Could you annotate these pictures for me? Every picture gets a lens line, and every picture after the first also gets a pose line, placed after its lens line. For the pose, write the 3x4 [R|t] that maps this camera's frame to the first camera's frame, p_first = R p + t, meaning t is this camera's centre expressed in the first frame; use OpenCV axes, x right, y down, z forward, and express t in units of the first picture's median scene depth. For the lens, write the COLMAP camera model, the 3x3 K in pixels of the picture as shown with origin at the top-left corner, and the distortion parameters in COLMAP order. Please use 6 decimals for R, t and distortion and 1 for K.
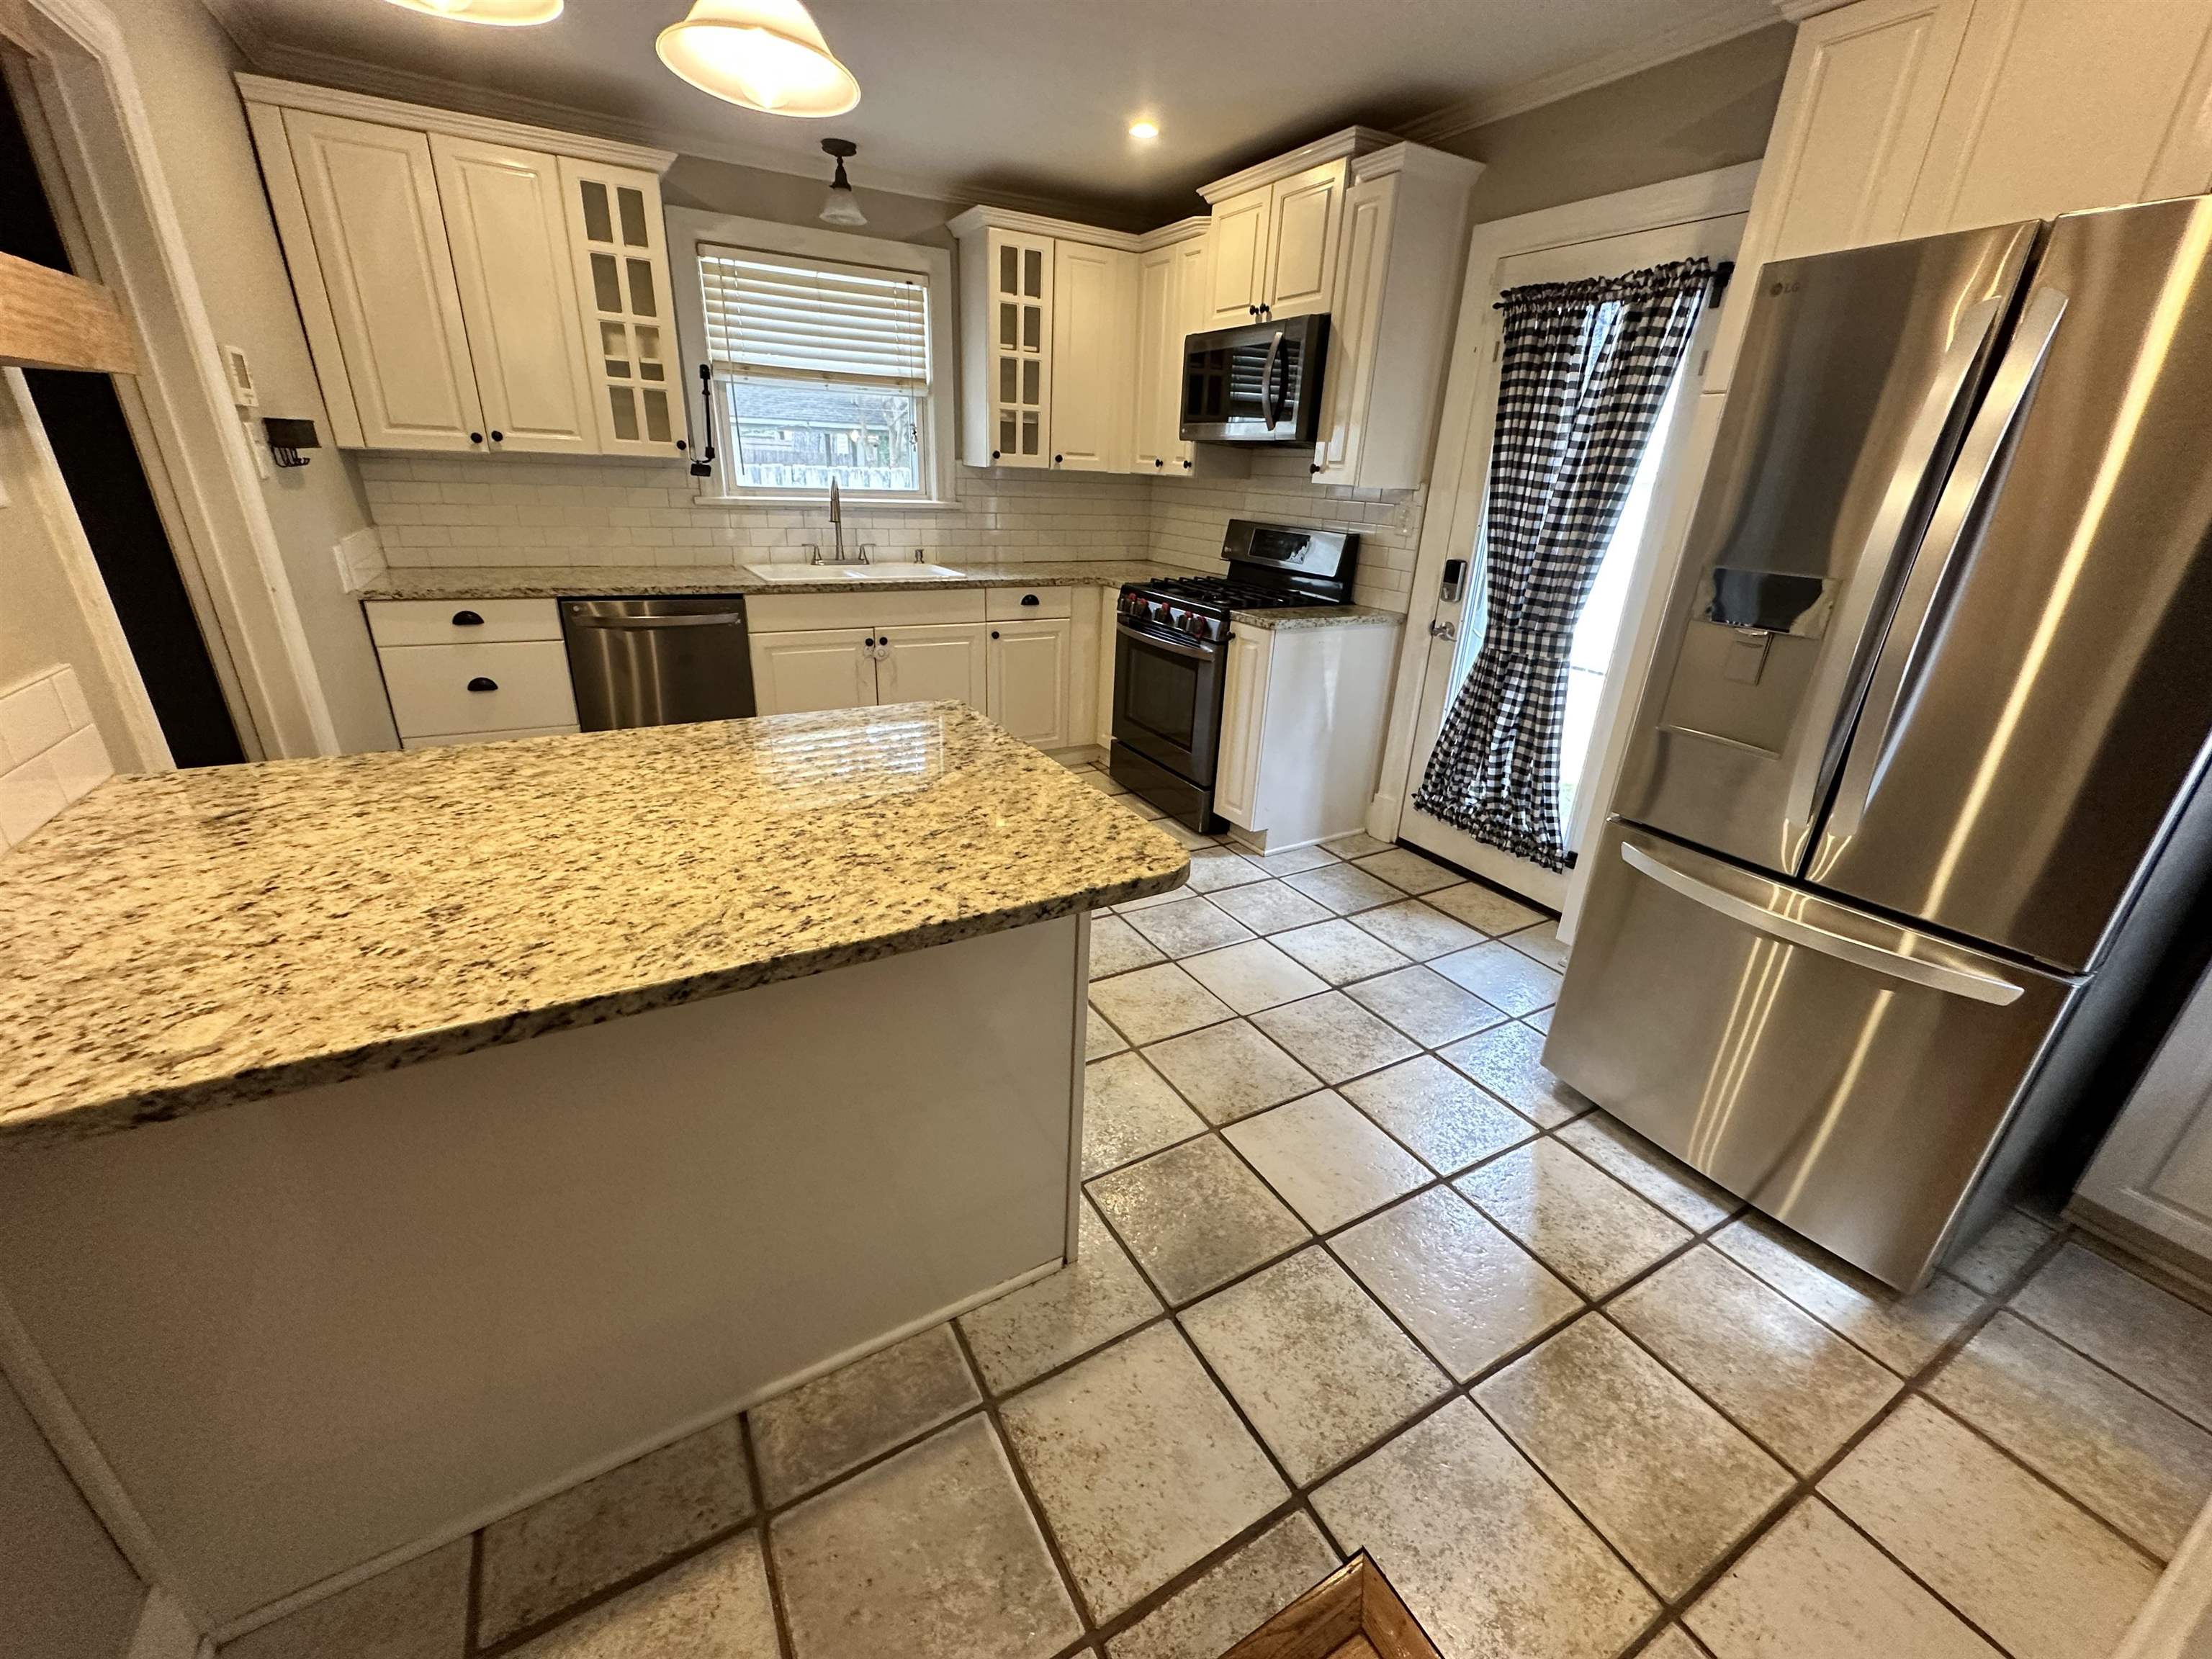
lens RADIAL K [[879.2, 0, 1104.2], [0, 879.2, 829.7], [0, 0, 1]] dist [-0.002586, 0.000837]
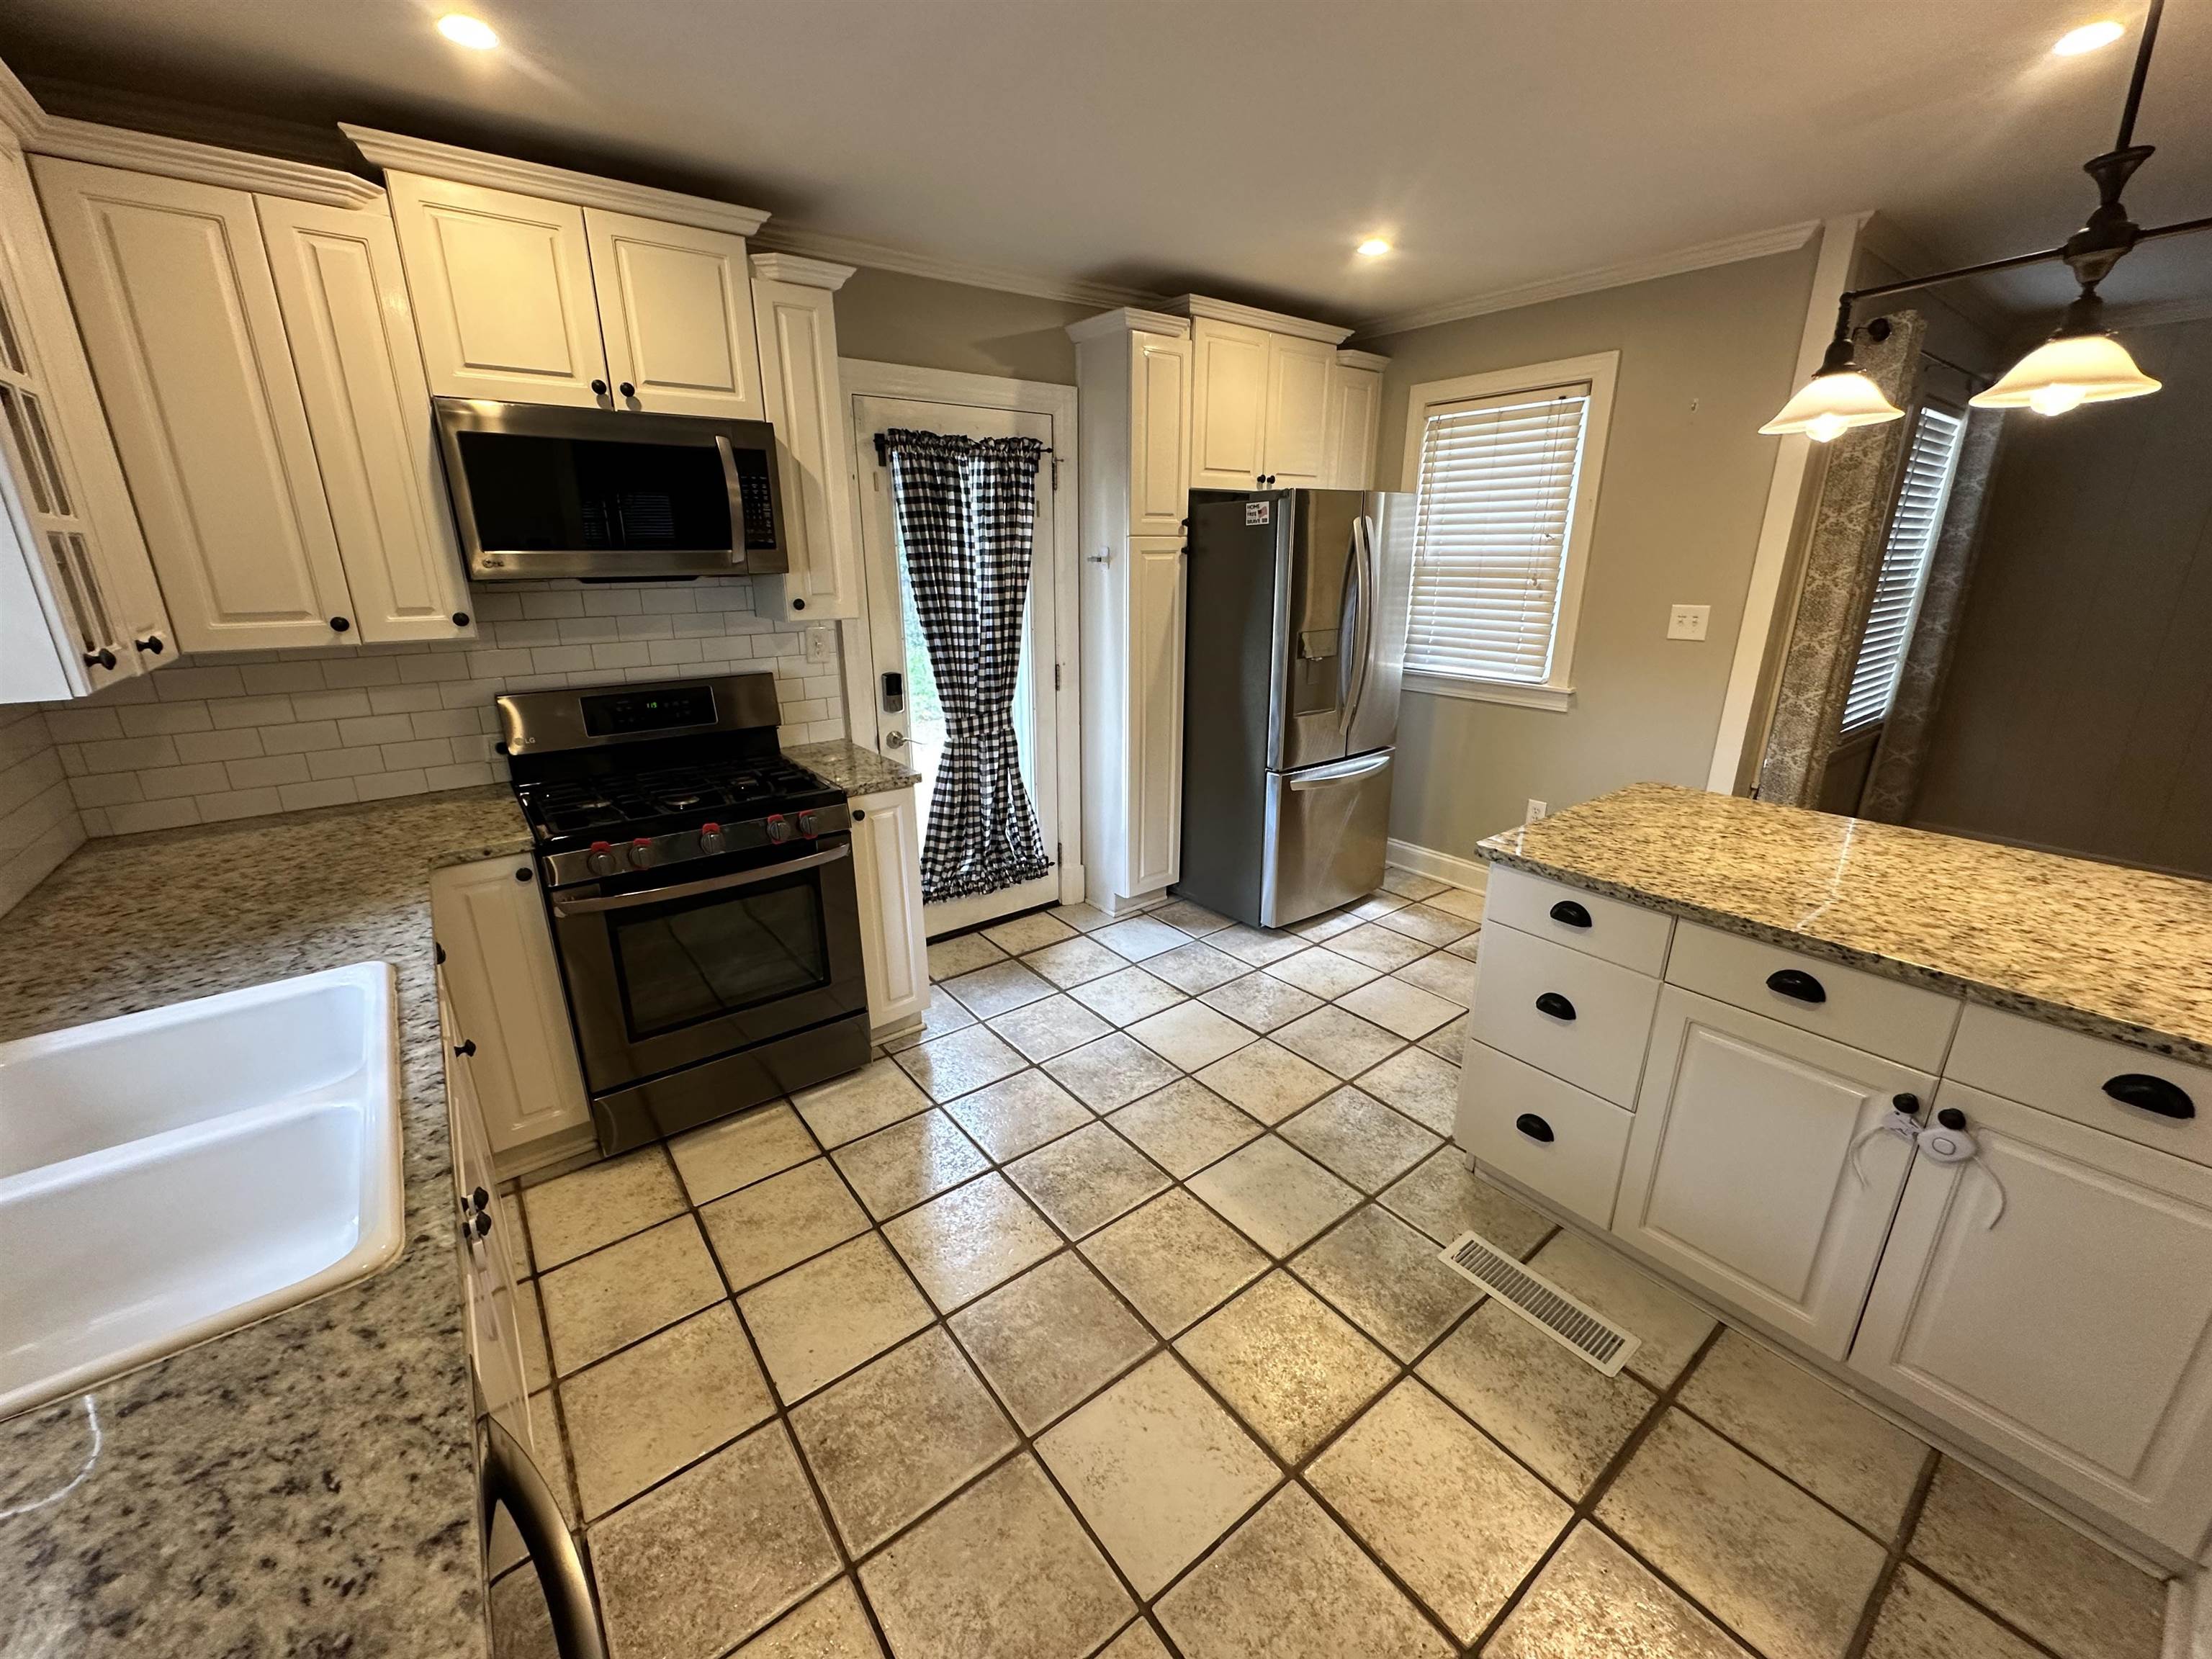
lens RADIAL K [[879.2, 0, 1103.8], [0, 879.2, 828.3], [0, 0, 1]] dist [-0.002586, 0.000837]
pose [[-0.142938, -0.341153, 0.929077, -0.671893], [0.378076, 0.848705, 0.369808, -0.450215], [-0.914673, 0.404121, 0.007669, 0.856701]]
